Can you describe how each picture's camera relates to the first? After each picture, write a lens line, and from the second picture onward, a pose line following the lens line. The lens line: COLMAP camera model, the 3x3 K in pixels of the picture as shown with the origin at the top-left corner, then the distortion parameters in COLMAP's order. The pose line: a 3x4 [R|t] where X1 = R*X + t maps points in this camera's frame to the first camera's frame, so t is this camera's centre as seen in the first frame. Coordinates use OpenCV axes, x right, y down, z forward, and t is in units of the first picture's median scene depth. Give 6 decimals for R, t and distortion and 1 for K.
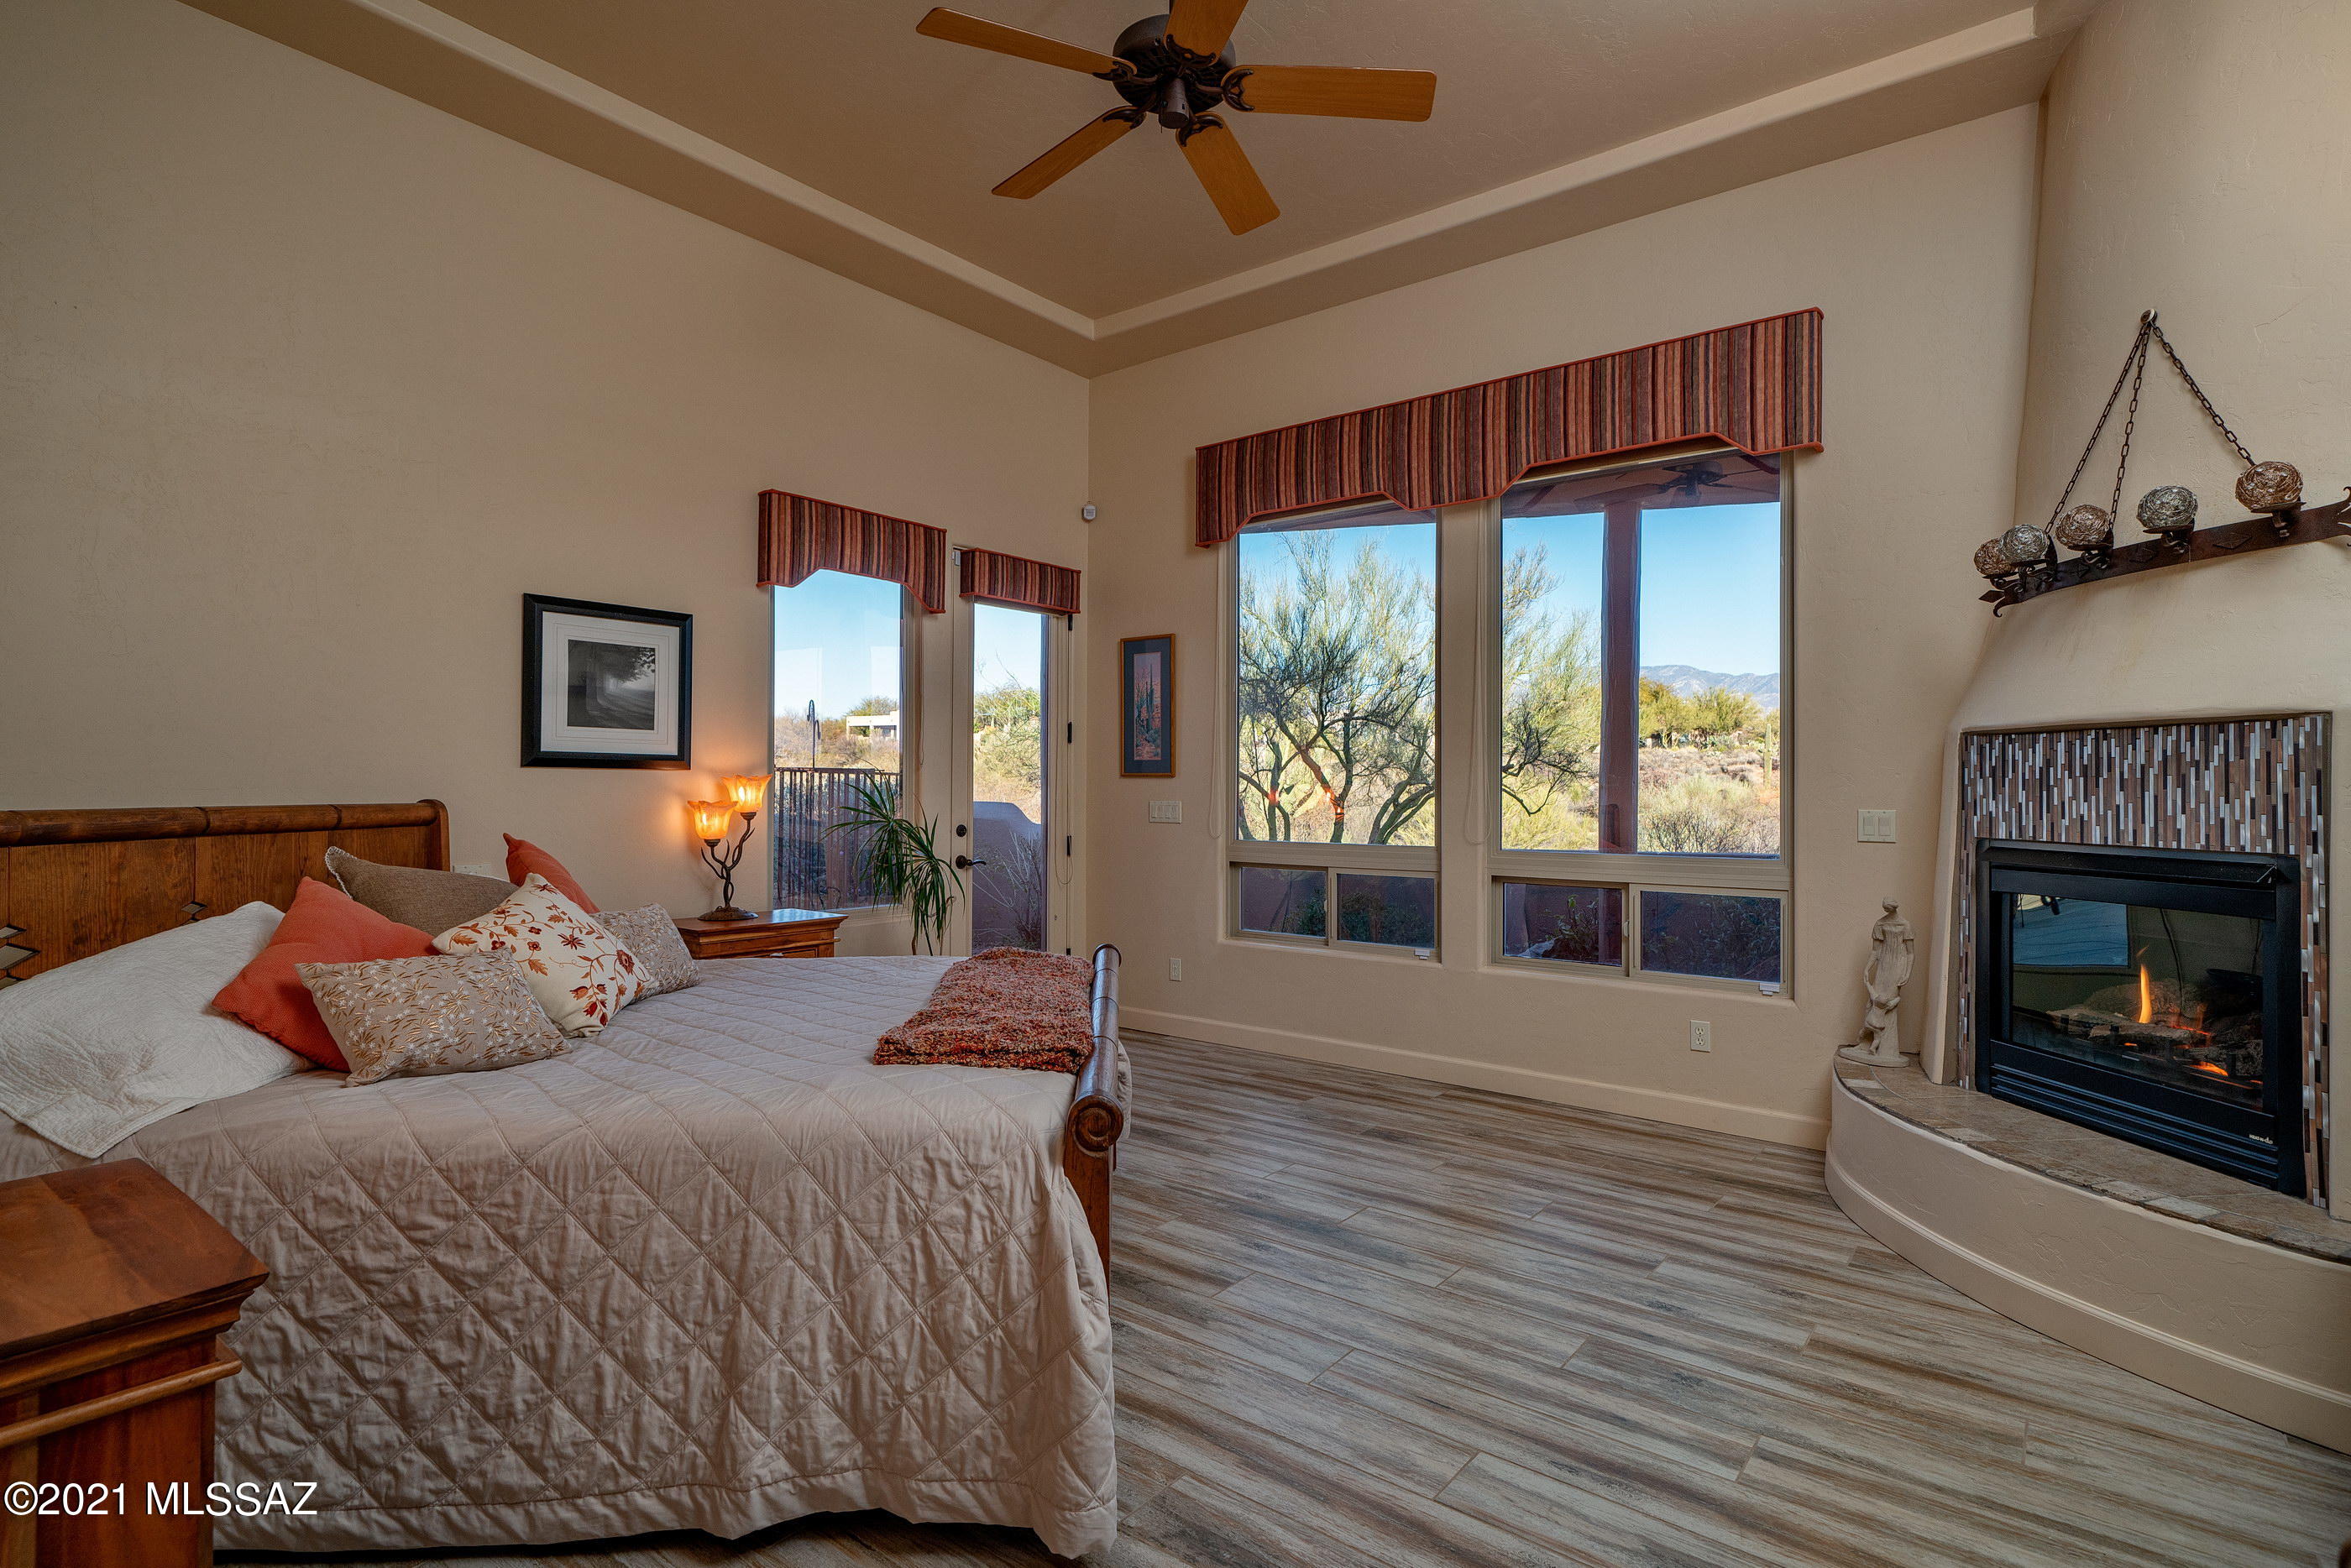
lens RADIAL K [[834.4, 0, 1175.5], [0, 834.4, 784.0], [0, 0, 1]] dist [0.000675, 0.000053]
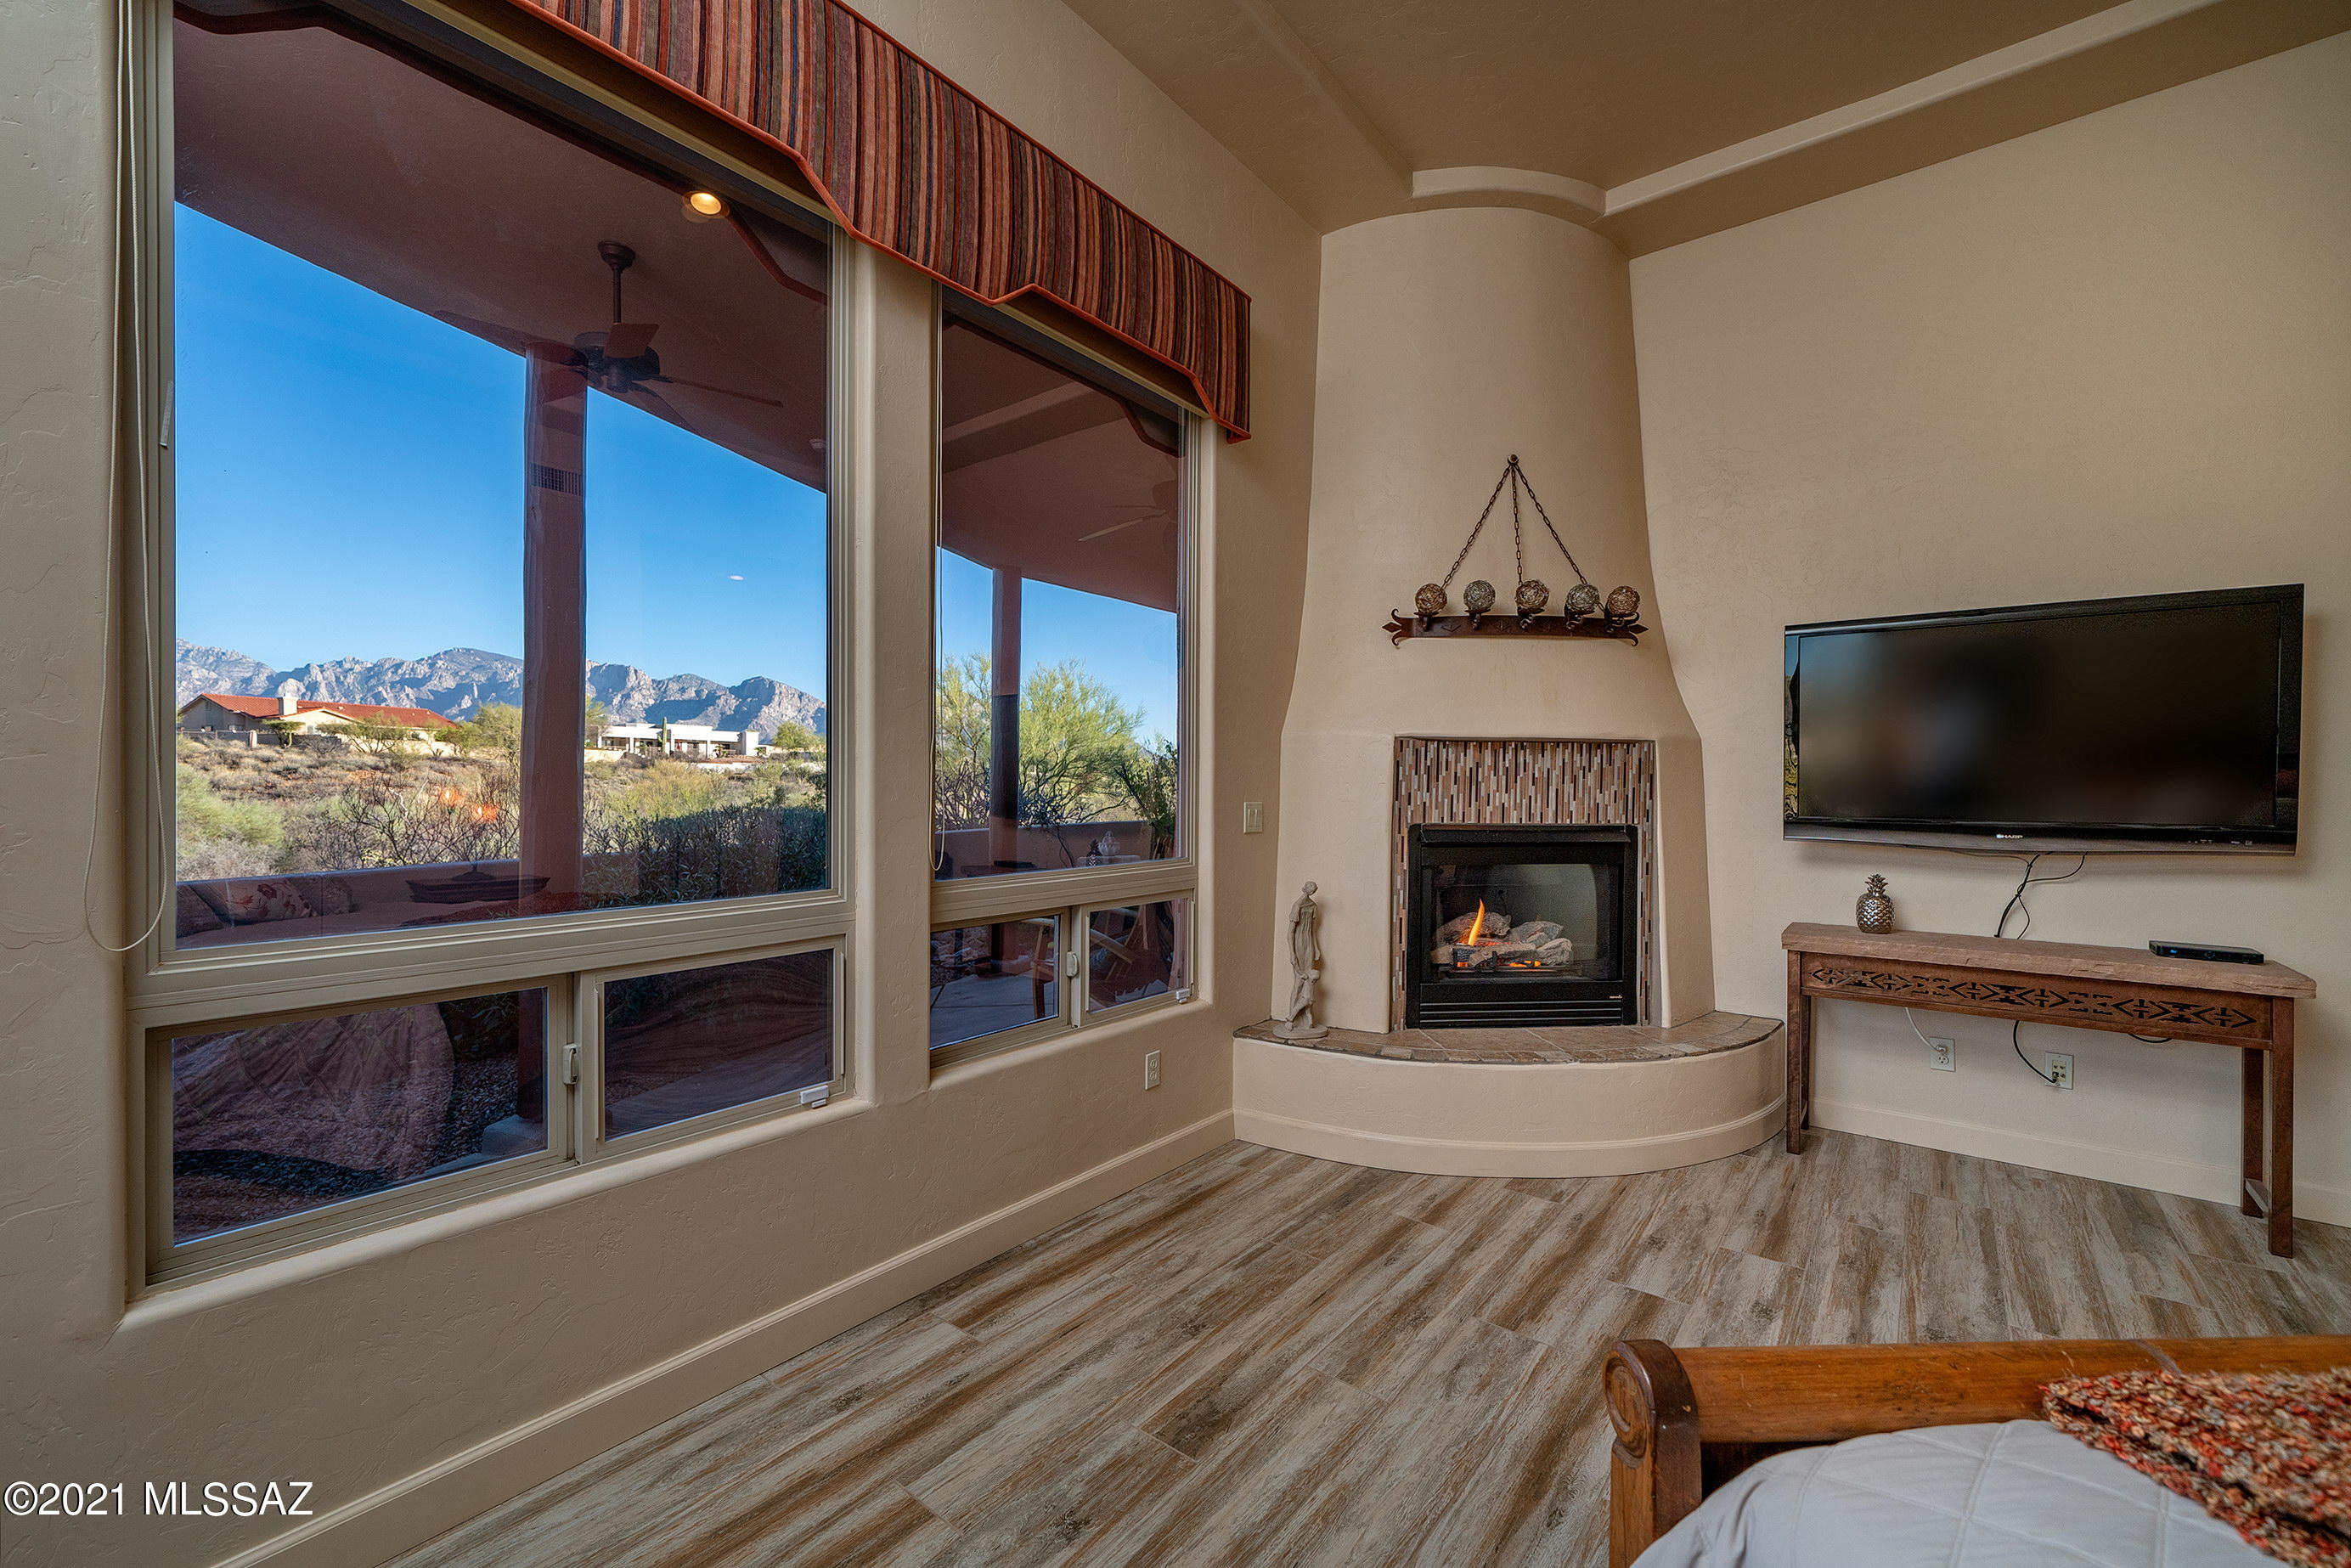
lens RADIAL K [[898.0, 0, 1291.9], [0, 898.0, 791.7], [0, 0, 1]] dist [-0.000629, -0.000002]
pose [[0.095794, -0.009970, 0.995351, -0.469110], [-0.013206, 0.999849, 0.011286, 0.006374], [-0.995314, -0.014225, 0.095647, 1.320421]]
